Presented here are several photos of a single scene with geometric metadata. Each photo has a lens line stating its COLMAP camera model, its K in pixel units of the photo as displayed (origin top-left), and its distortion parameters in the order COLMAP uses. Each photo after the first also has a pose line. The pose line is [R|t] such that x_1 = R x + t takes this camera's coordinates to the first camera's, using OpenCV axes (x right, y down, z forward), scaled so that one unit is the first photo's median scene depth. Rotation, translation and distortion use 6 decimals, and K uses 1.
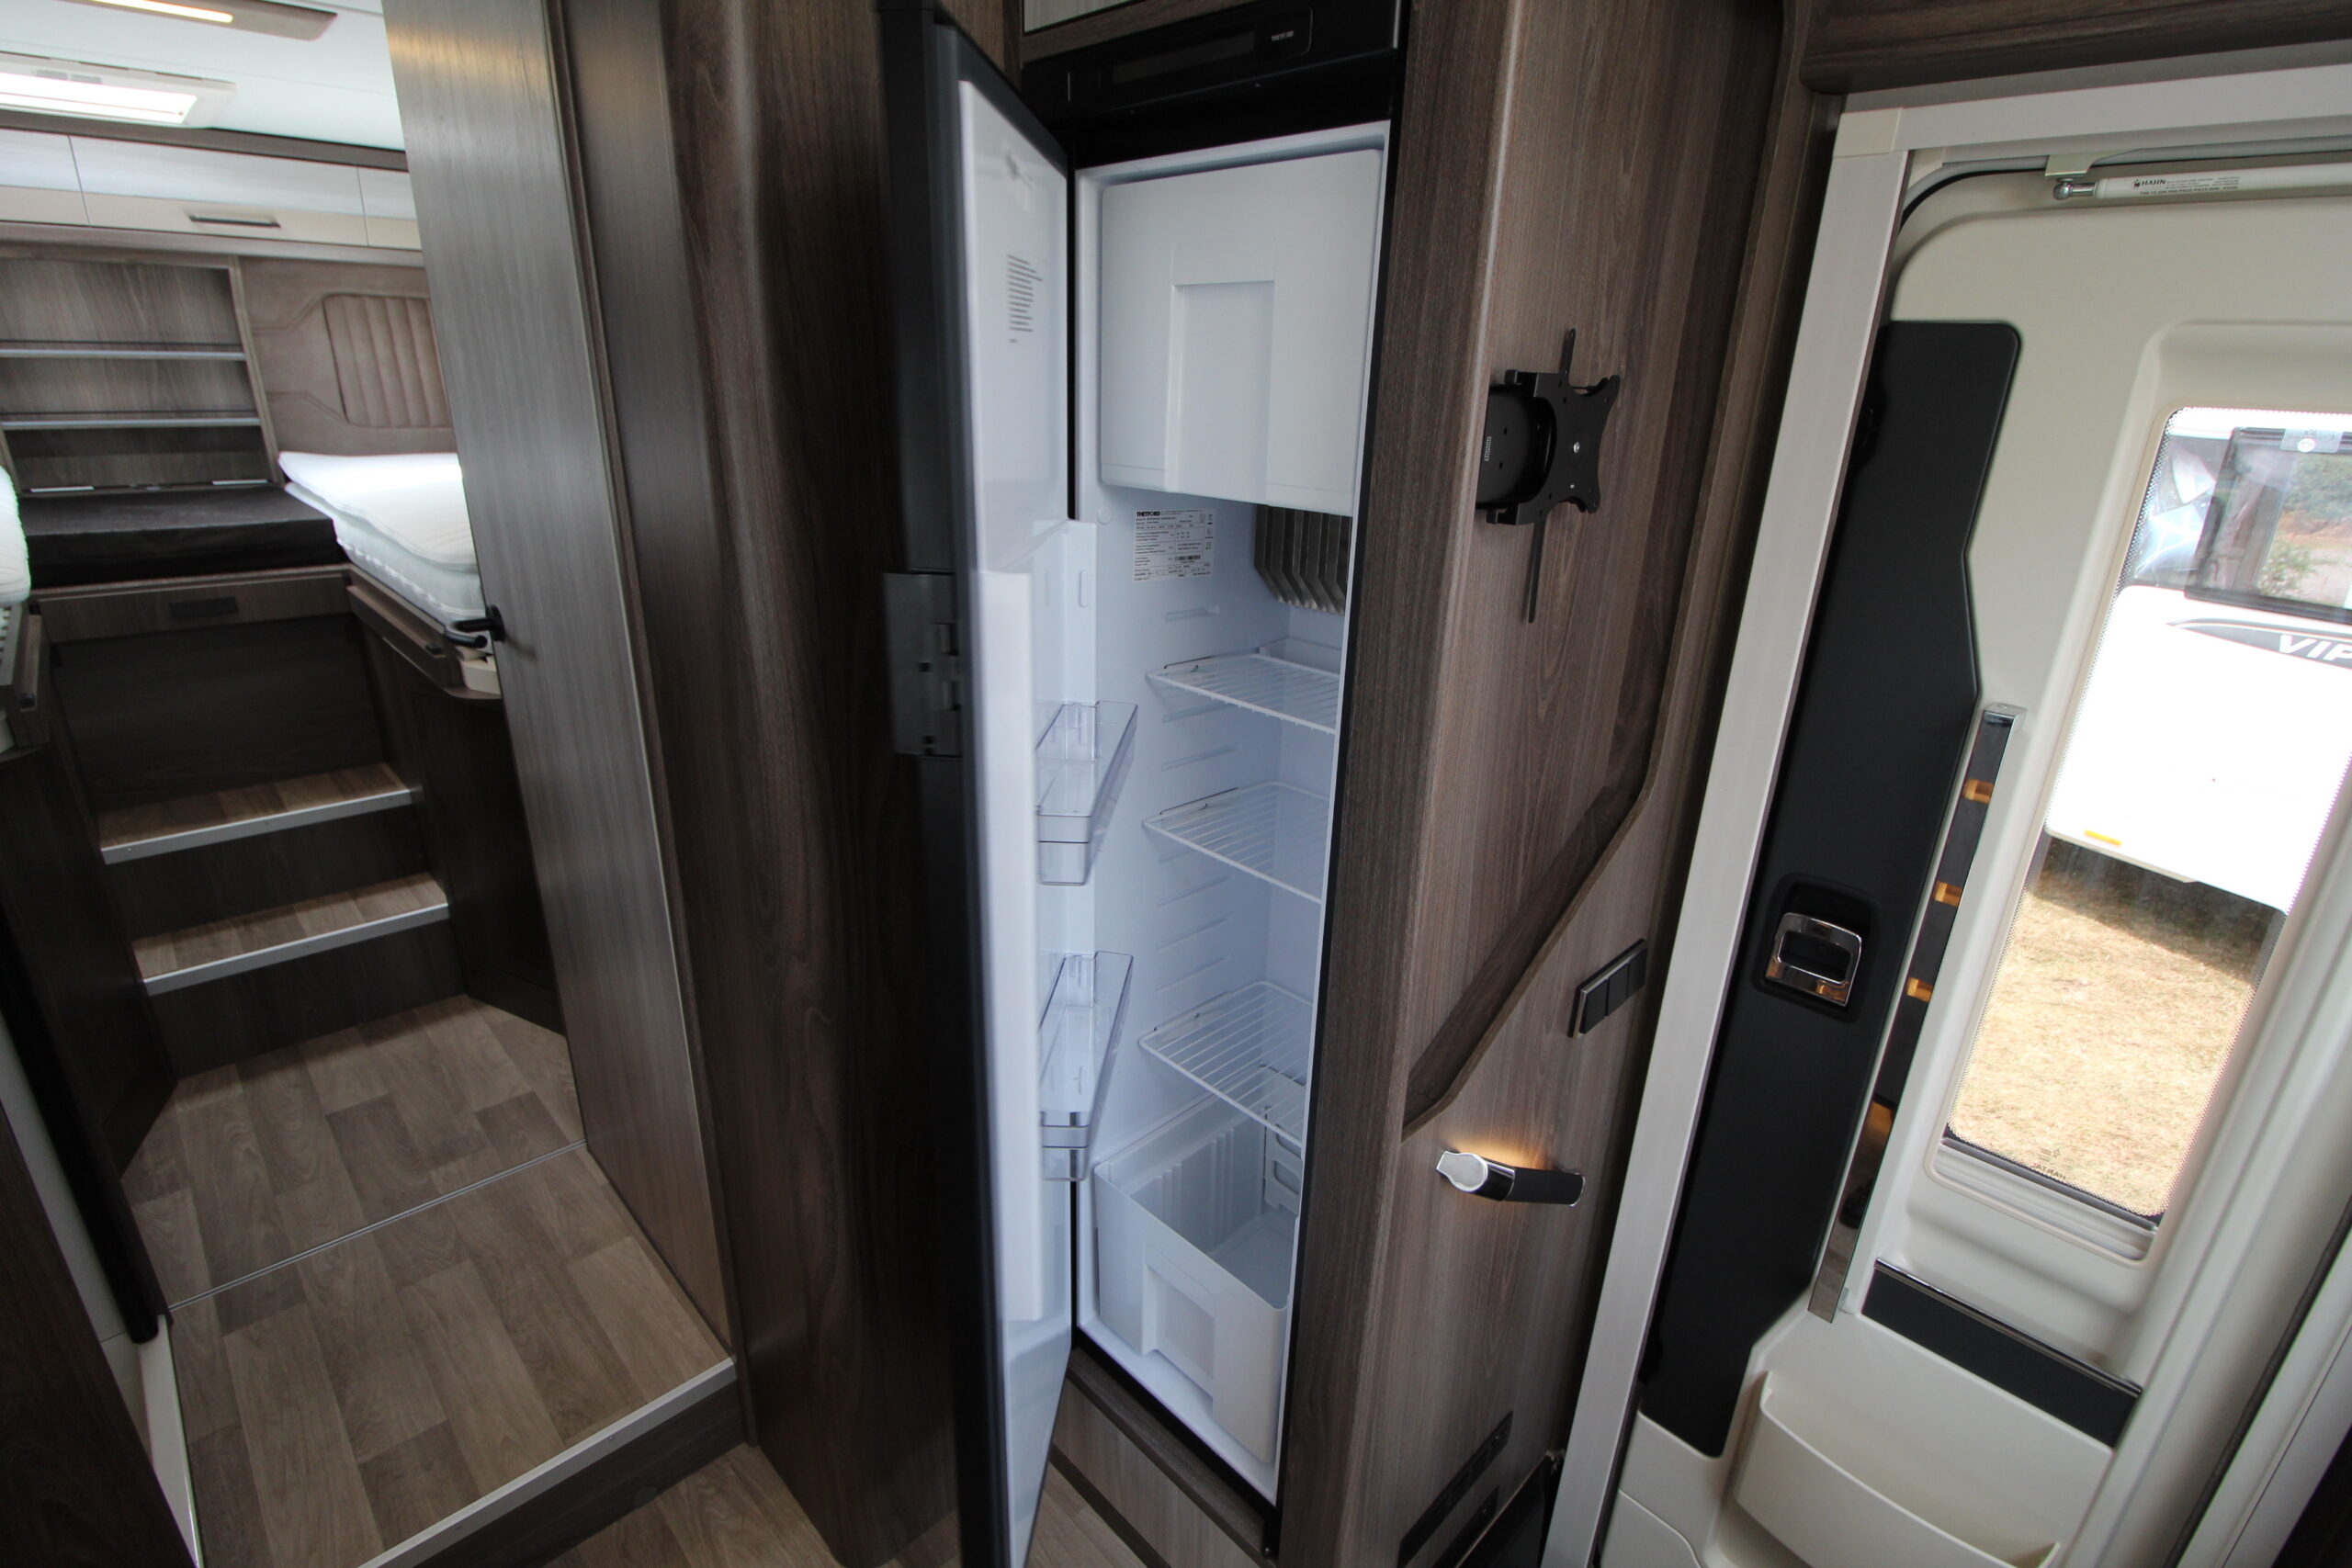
lens RADIAL K [[1089.4, 0, 1187.8], [0, 1089.4, 779.8], [0, 0, 1]] dist [-0.004529, -0.010549]
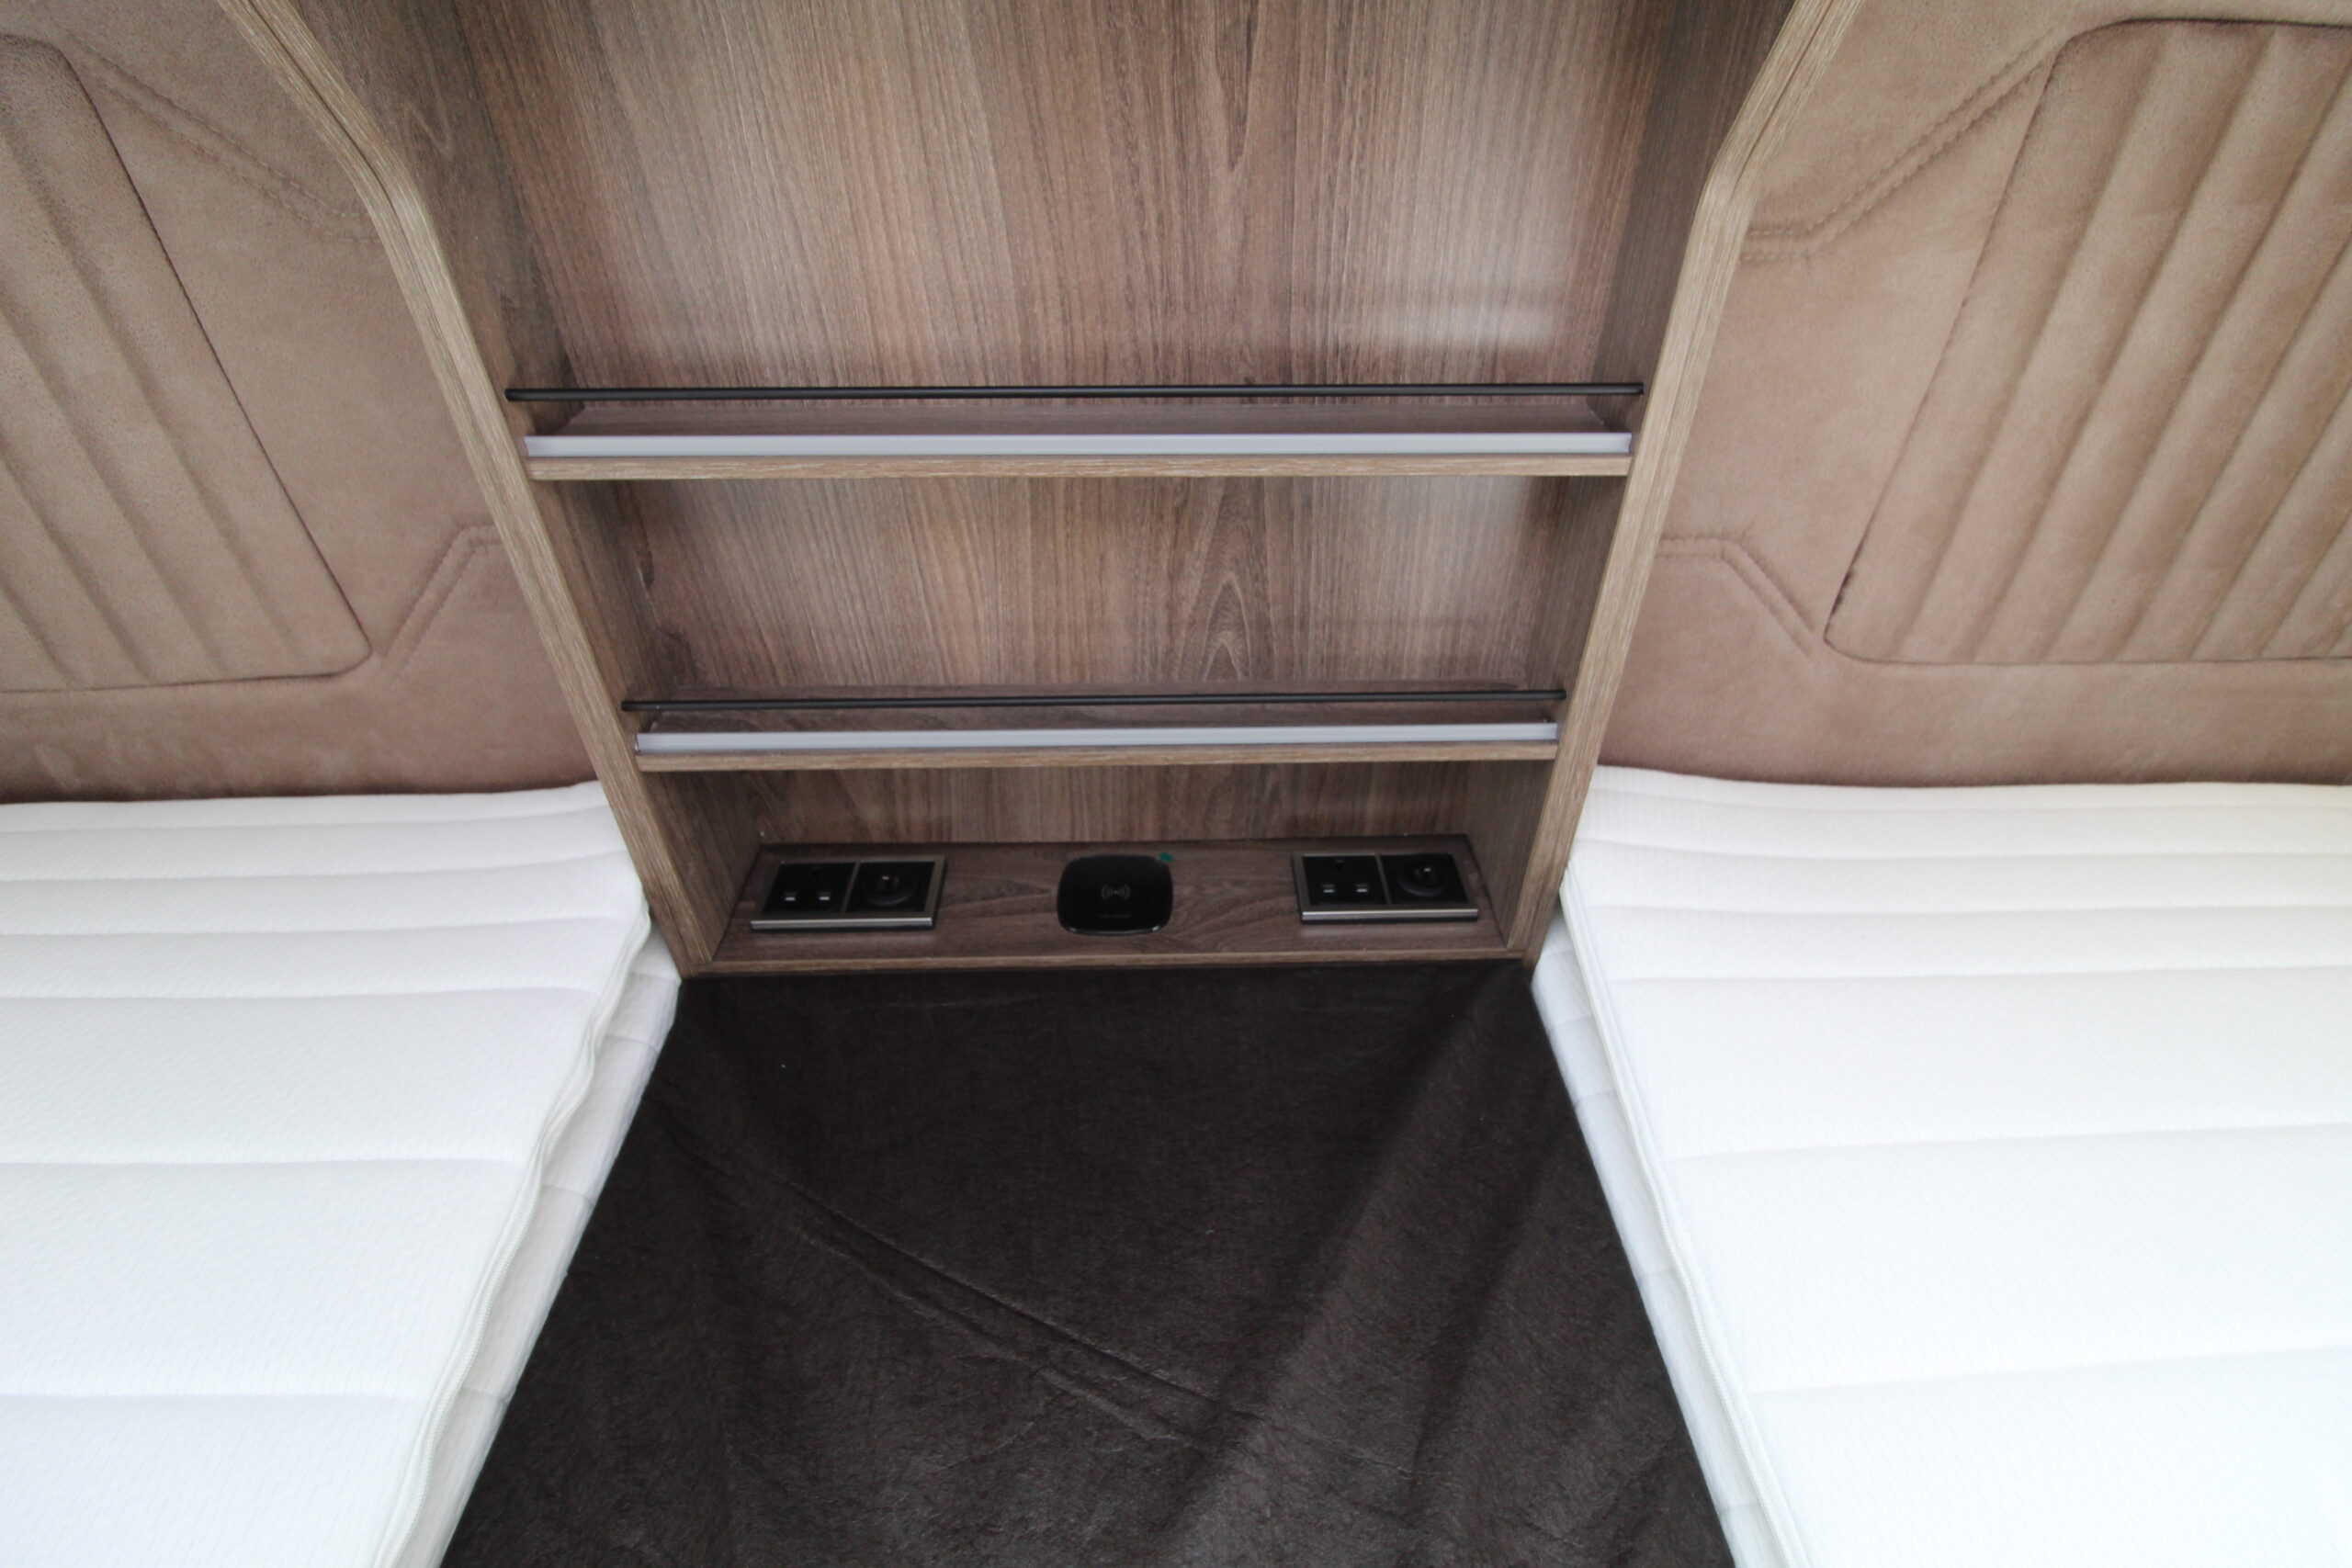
lens RADIAL K [[1089.4, 0, 1190.7], [0, 1089.4, 765.6], [0, 0, 1]] dist [-0.004529, -0.010549]
pose [[0.732657, 0.389719, -0.557972, -1.574698], [-0.215117, 0.910399, 0.353410, -0.767212], [0.645708, -0.138899, 0.750845, 1.578918]]
